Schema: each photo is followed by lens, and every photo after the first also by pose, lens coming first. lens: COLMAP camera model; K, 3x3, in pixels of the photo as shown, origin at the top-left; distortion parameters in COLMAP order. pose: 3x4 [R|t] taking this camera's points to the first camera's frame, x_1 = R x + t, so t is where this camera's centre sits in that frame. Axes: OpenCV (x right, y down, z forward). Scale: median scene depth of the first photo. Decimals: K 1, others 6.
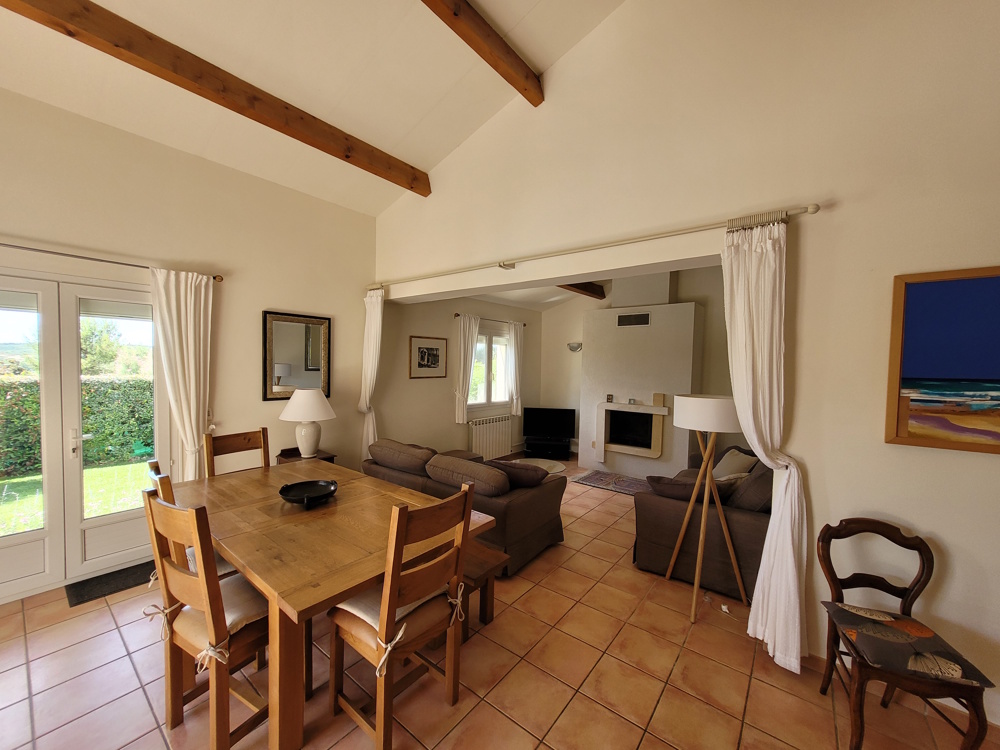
lens RADIAL K [[393.0, 0, 499.6], [0, 393.0, 387.2], [0, 0, 1]] dist [-0.000369, 0.000003]
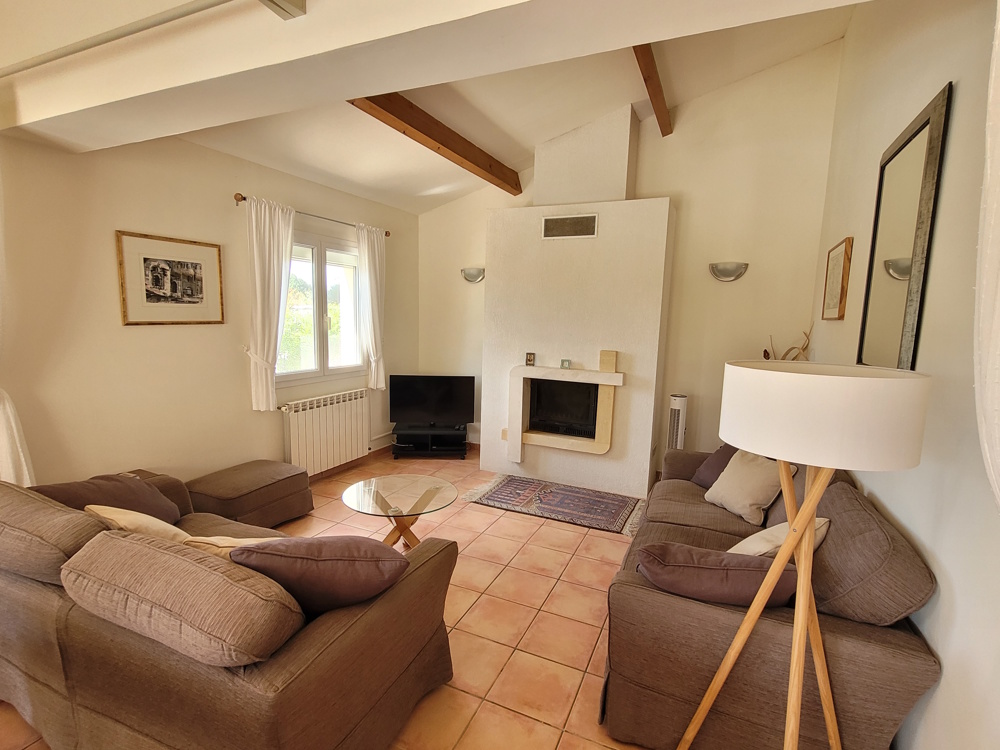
lens RADIAL K [[489.6, 0, 500.0], [0, 489.6, 375.0], [0, 0, 1]] dist [0.000281, 0.000033]
pose [[0.971012, -0.022643, 0.237956, 0.055849], [0.005421, 0.997333, 0.072778, -0.002419], [-0.238969, -0.069378, 0.968545, 0.284192]]
